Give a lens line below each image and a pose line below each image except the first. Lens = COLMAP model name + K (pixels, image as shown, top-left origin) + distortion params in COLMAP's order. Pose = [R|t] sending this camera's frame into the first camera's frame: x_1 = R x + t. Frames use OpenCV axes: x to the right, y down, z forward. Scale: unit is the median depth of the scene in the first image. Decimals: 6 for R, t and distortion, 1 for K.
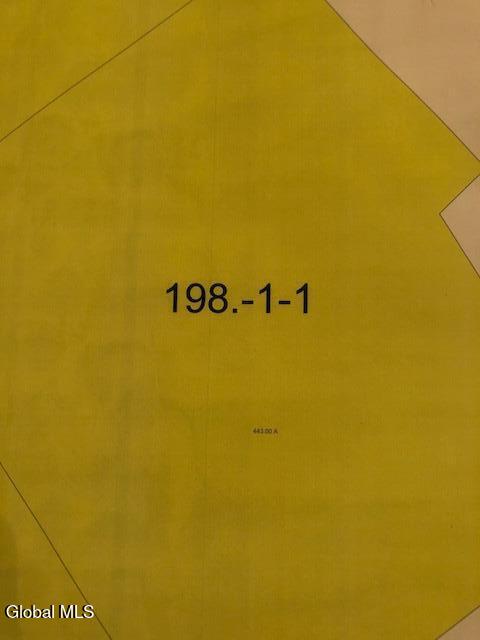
lens RADIAL K [[522.3, 0, 239.8], [0, 522.3, 318.7], [0, 0, 1]] dist [0.017380, -0.062823]
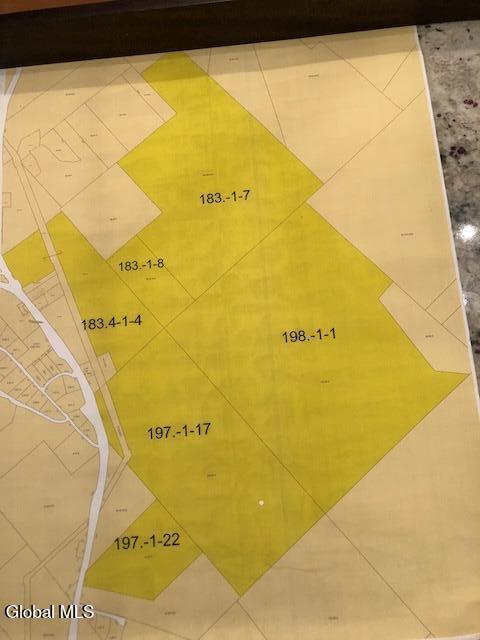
lens RADIAL K [[522.3, 0, 238.7], [0, 522.3, 319.2], [0, 0, 1]] dist [0.017380, -0.062823]
pose [[0.995636, -0.093102, 0.006468, -0.381304], [0.093293, 0.991013, -0.095863, 0.105505], [0.002515, 0.096048, 0.995374, -1.739985]]
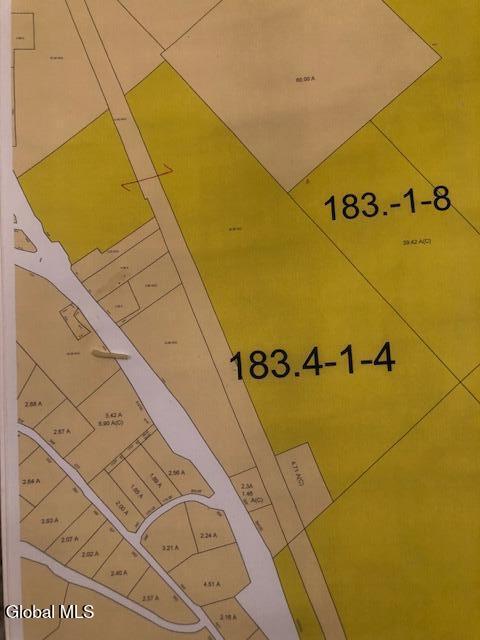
lens RADIAL K [[522.3, 0, 241.8], [0, 522.3, 317.9], [0, 0, 1]] dist [0.017380, -0.062823]
pose [[0.994942, -0.081751, -0.058370, -1.117393], [0.082604, 0.996506, 0.012339, -0.322628], [0.057157, -0.017098, 0.998219, 0.016486]]
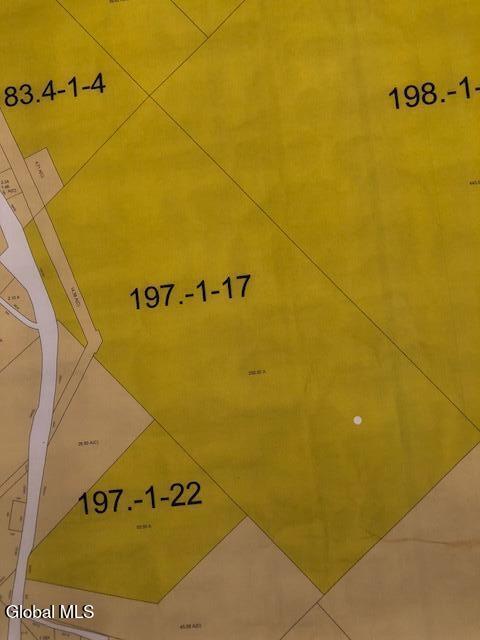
lens RADIAL K [[522.3, 0, 240.2], [0, 522.3, 321.7], [0, 0, 1]] dist [0.017380, -0.062823]
pose [[0.991373, -0.127207, -0.031600, -0.557059], [0.128950, 0.989761, 0.061200, 0.398703], [0.023491, -0.064747, 0.997625, -0.397197]]
